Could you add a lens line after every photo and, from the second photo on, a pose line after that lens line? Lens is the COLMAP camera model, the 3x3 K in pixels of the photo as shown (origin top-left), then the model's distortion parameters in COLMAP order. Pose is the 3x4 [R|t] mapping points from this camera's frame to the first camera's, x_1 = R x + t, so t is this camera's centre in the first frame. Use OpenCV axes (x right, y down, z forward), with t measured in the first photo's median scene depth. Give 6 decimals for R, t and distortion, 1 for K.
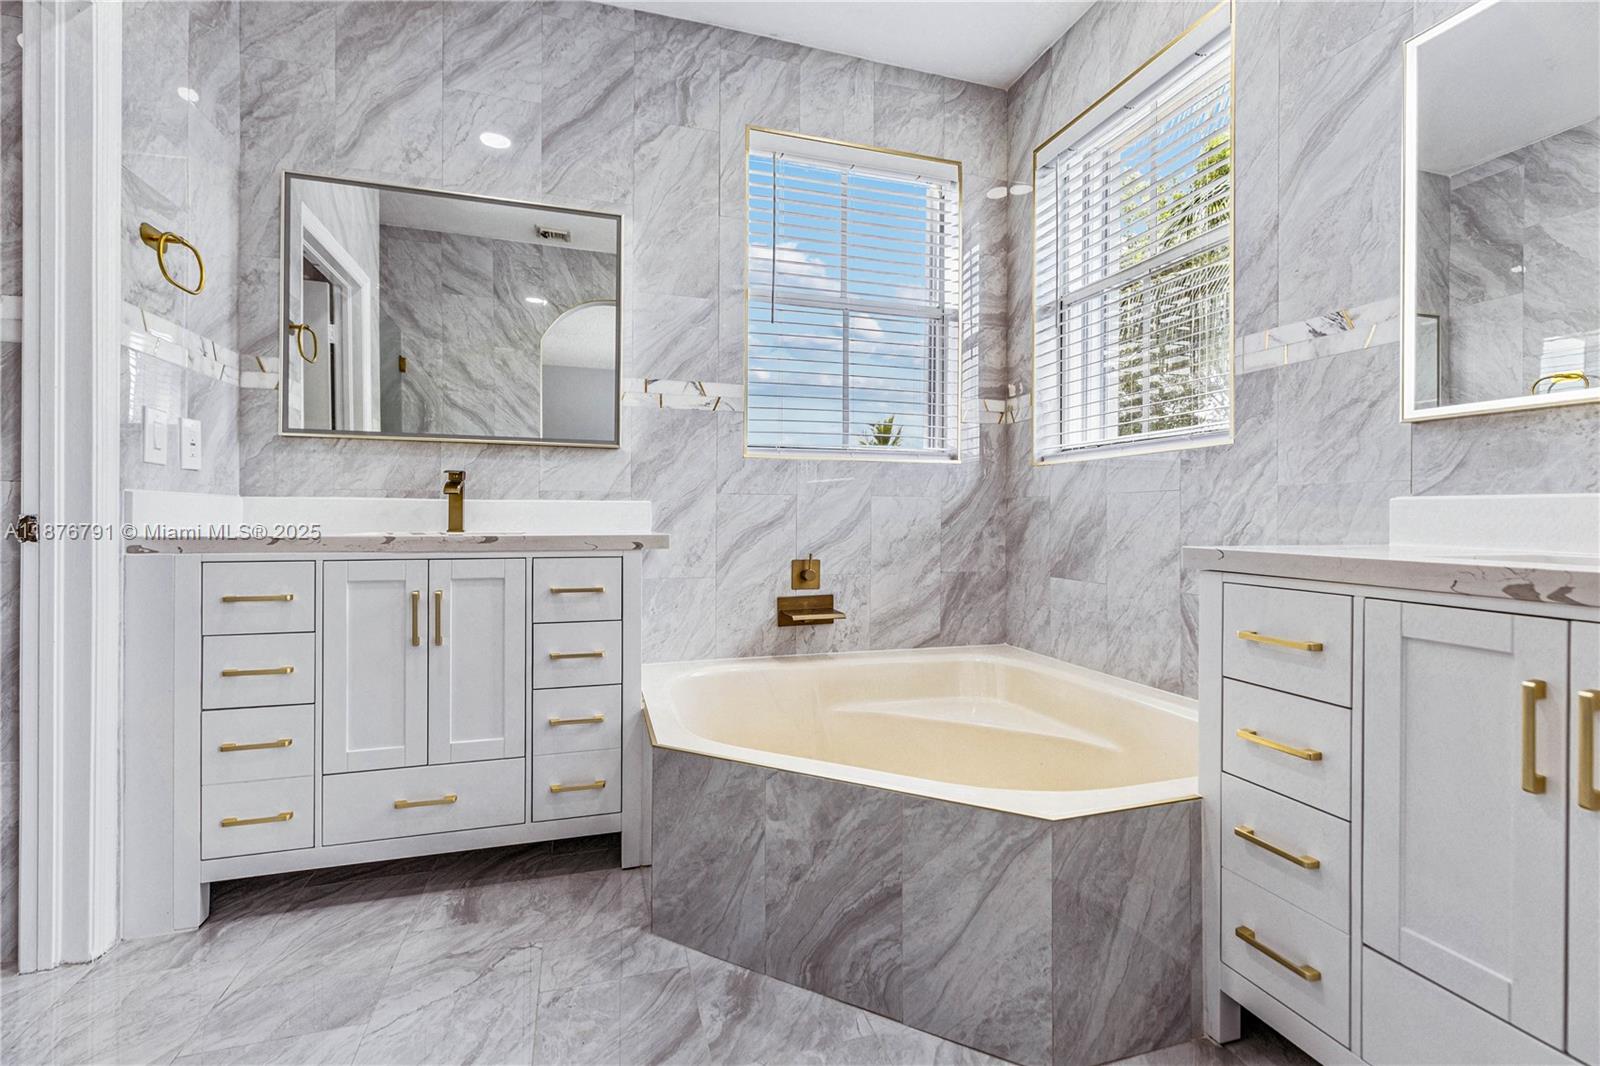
lens RADIAL K [[720.5, 0, 798.6], [0, 720.5, 516.8], [0, 0, 1]] dist [0.005861, 0.000353]
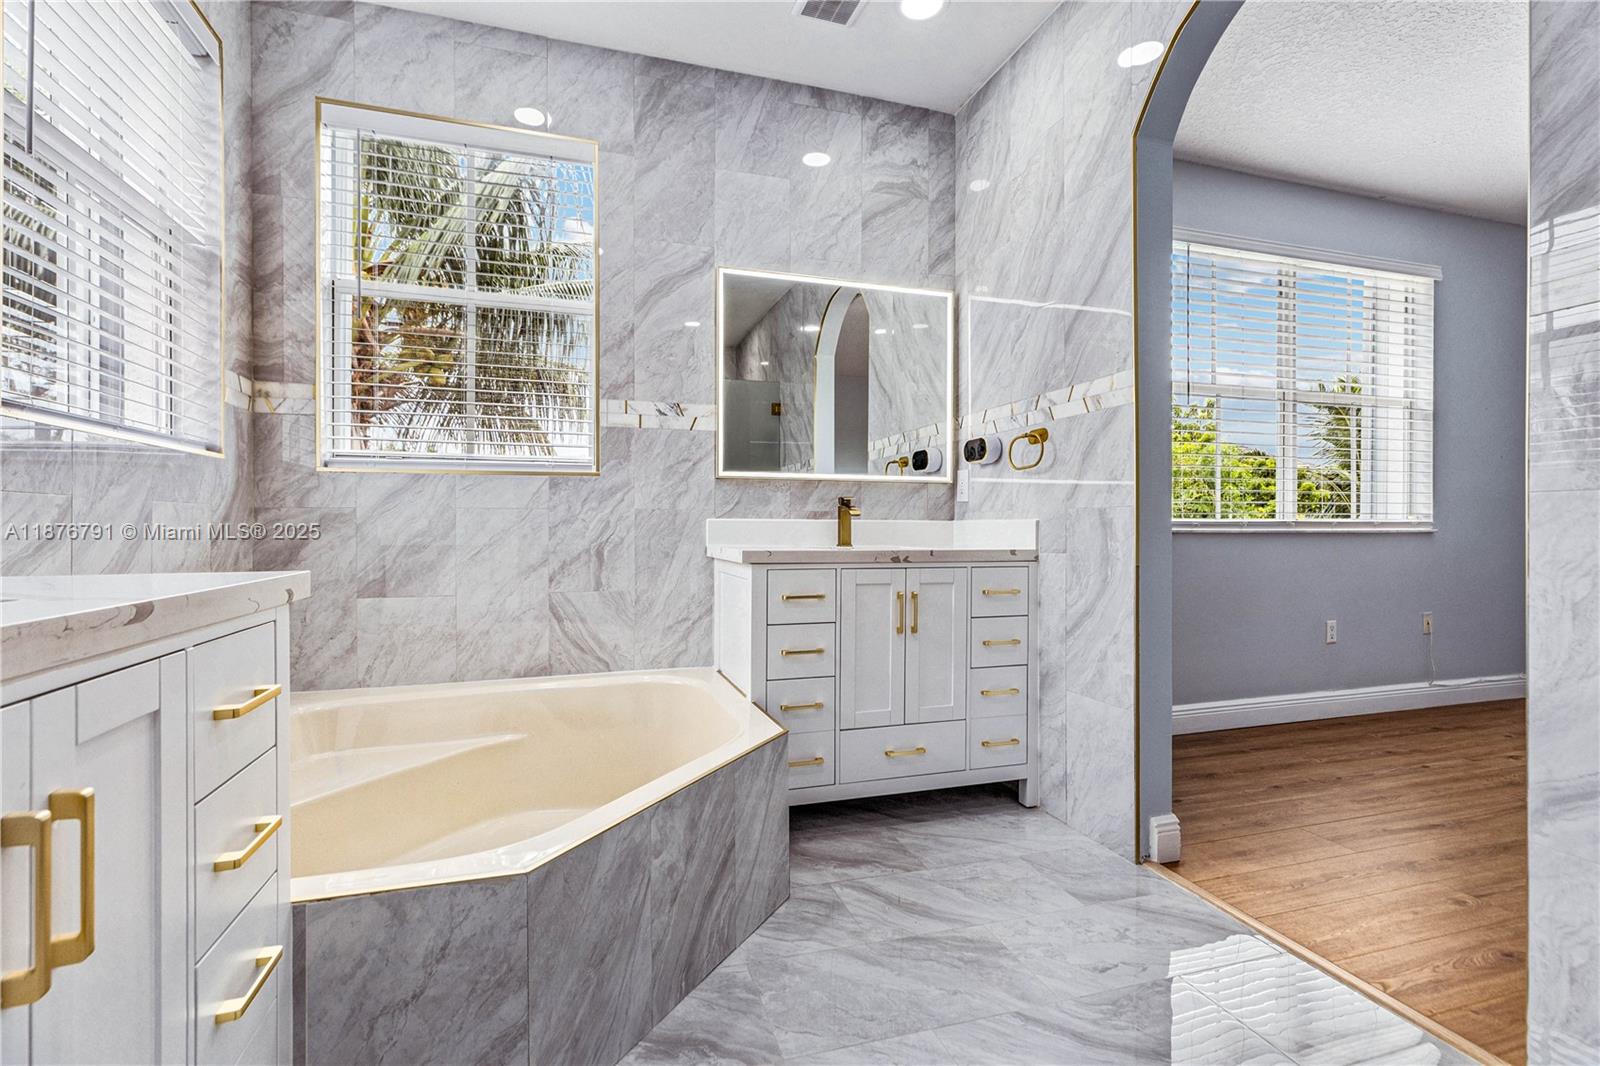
lens RADIAL K [[720.5, 0, 798.1], [0, 720.5, 529.5], [0, 0, 1]] dist [0.005861, 0.000353]
pose [[-0.003806, -0.009929, 0.999943, -0.698378], [-0.000418, 0.999951, 0.009927, -0.013929], [-0.999993, -0.000381, -0.003810, 0.586080]]
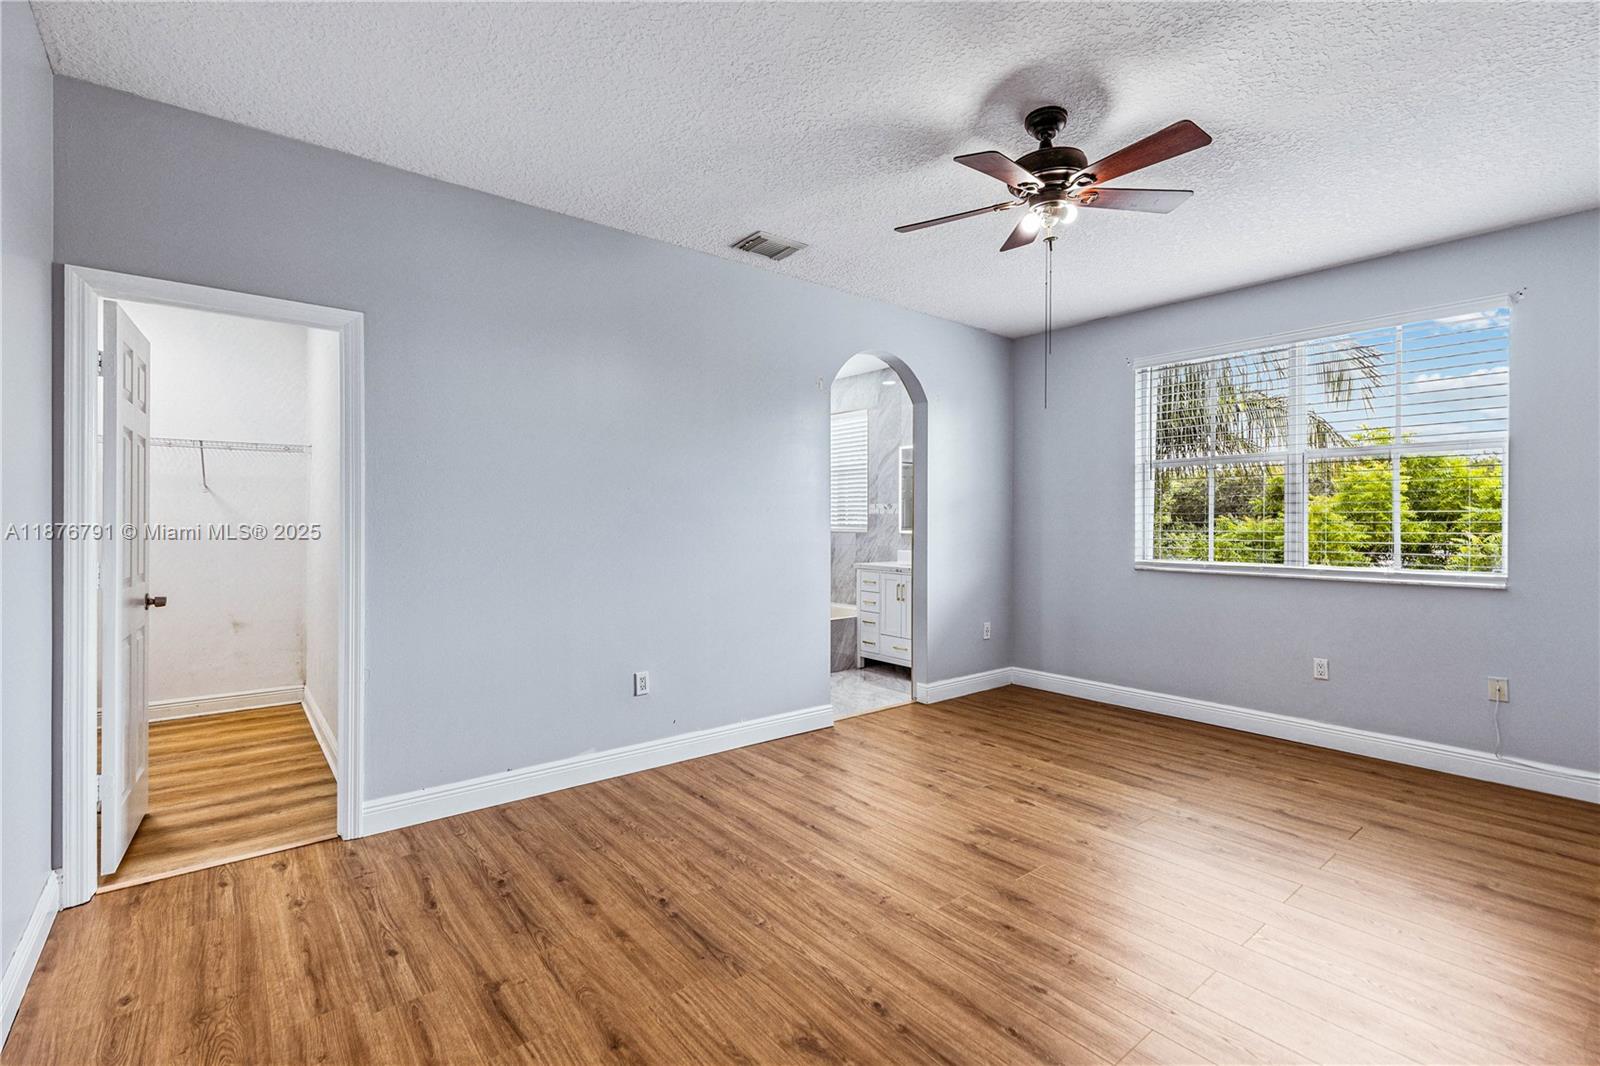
lens RADIAL K [[715.8, 0, 800.8], [0, 715.8, 523.1], [0, 0, 1]] dist [0.000399, -0.000289]
pose [[0.927115, -0.000938, 0.374776, -0.971875], [0.000120, 0.999998, 0.002207, -0.147396], [-0.374777, -0.002001, 0.927113, -2.025486]]
